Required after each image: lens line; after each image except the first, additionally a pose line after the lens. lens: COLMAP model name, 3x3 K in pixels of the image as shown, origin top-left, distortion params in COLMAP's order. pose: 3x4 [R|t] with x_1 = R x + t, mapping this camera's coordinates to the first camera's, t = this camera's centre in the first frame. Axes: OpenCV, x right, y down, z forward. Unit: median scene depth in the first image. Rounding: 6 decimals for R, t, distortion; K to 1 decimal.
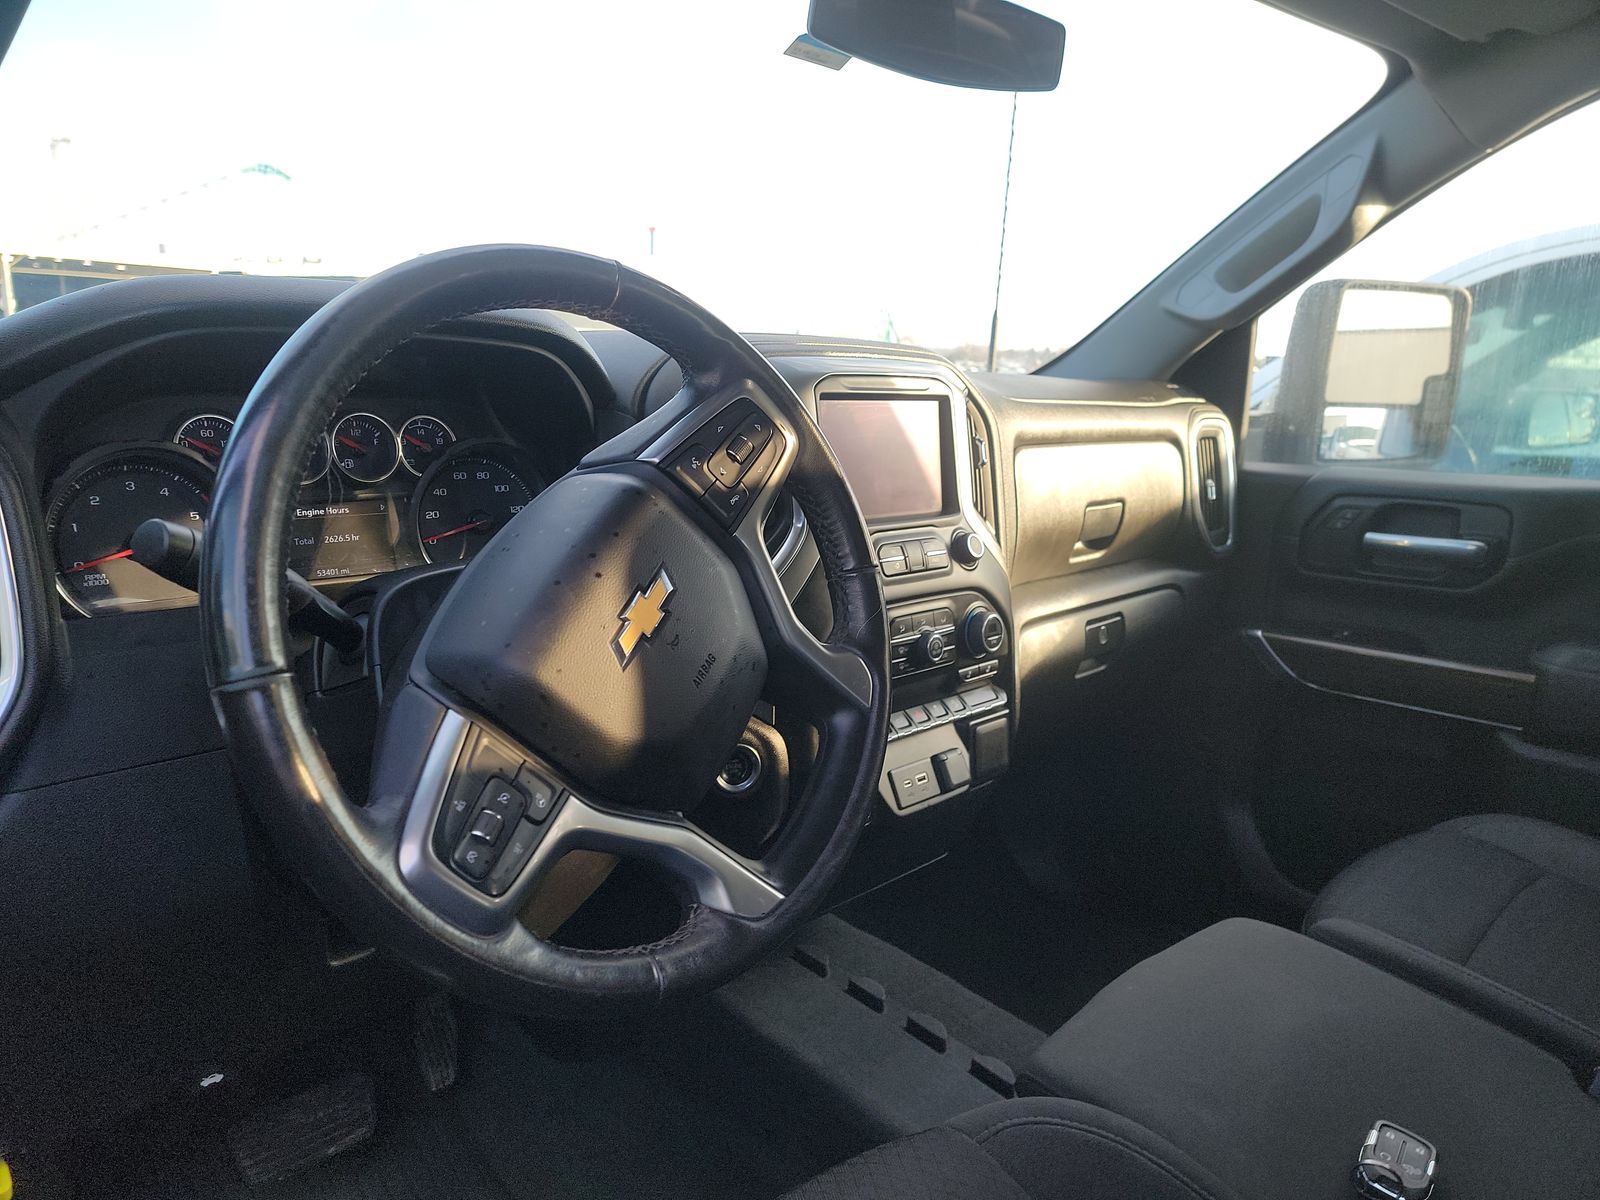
lens RADIAL K [[1125.7, 0, 805.9], [0, 1125.7, 621.4], [0, 0, 1]] dist [0.089412, -0.077708]
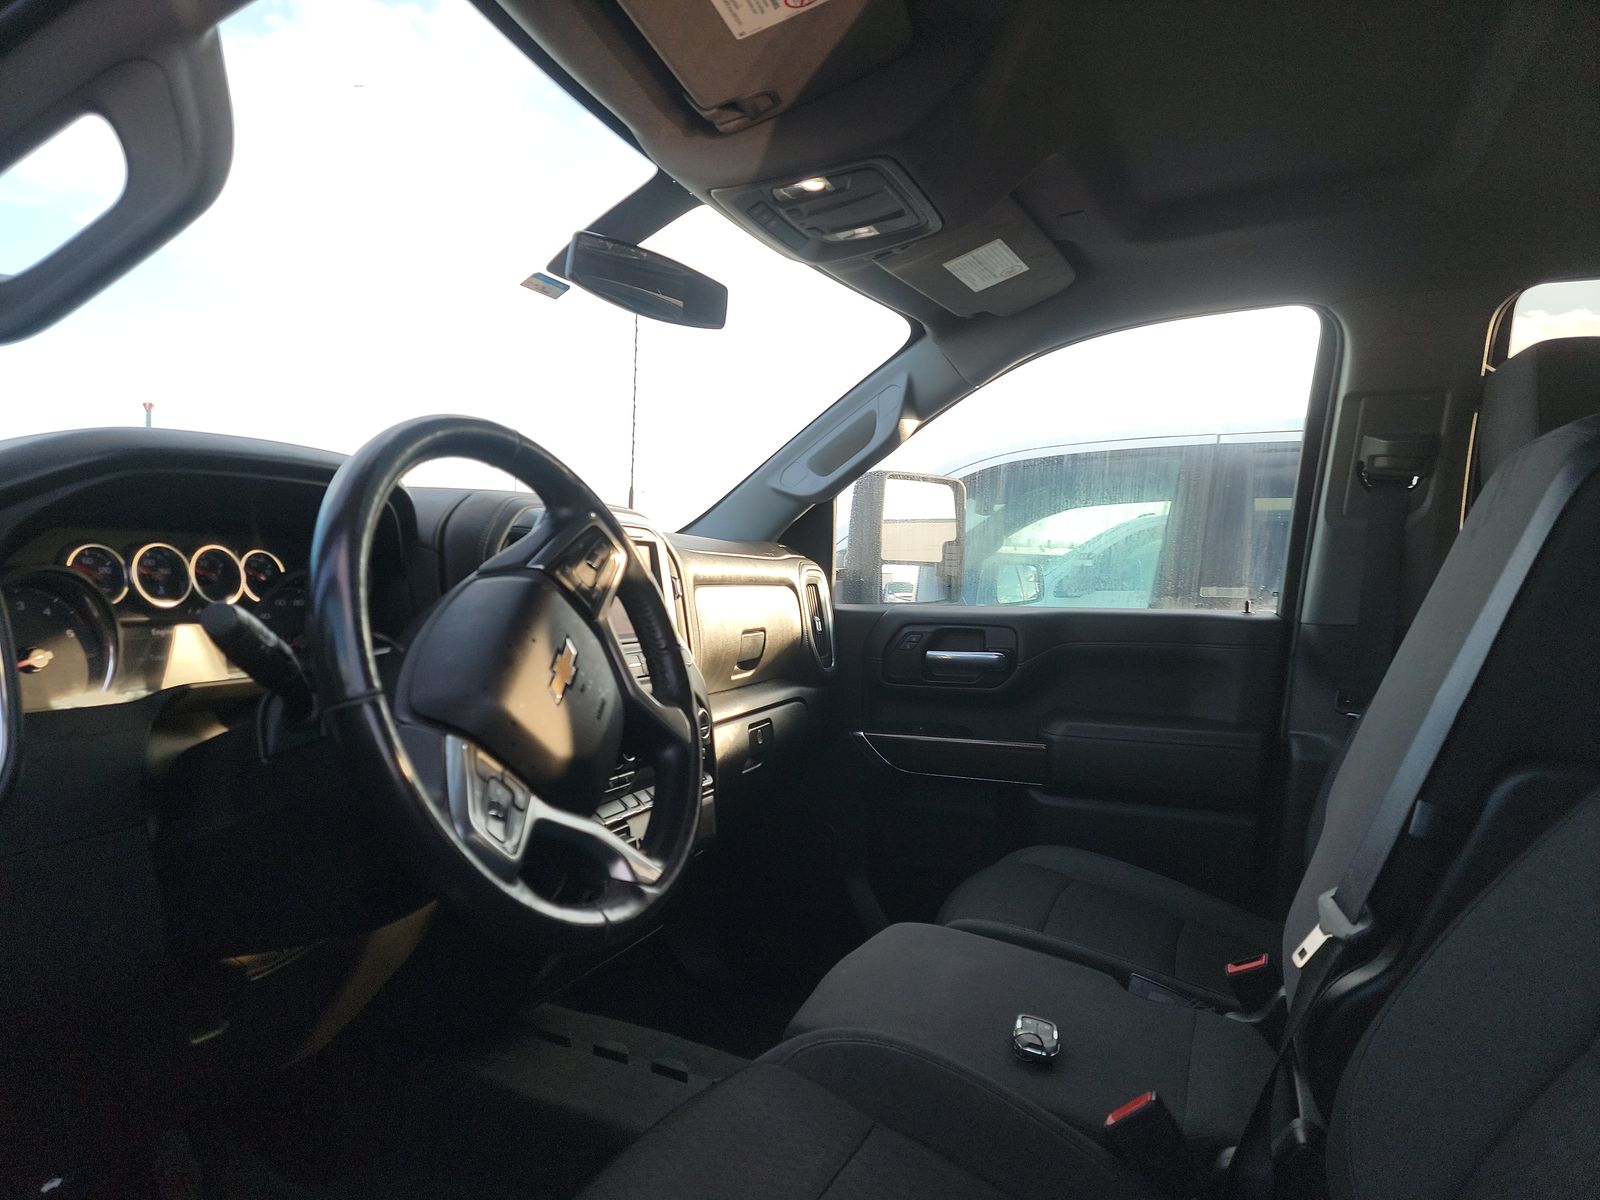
lens RADIAL K [[1125.7, 0, 805.9], [0, 1125.7, 621.4], [0, 0, 1]] dist [0.089412, -0.077708]
pose [[0.918392, -0.030234, 0.394516, -0.183641], [0.093956, 0.985221, -0.143217, 0.072318], [-0.384355, 0.168596, 0.907660, -0.175192]]
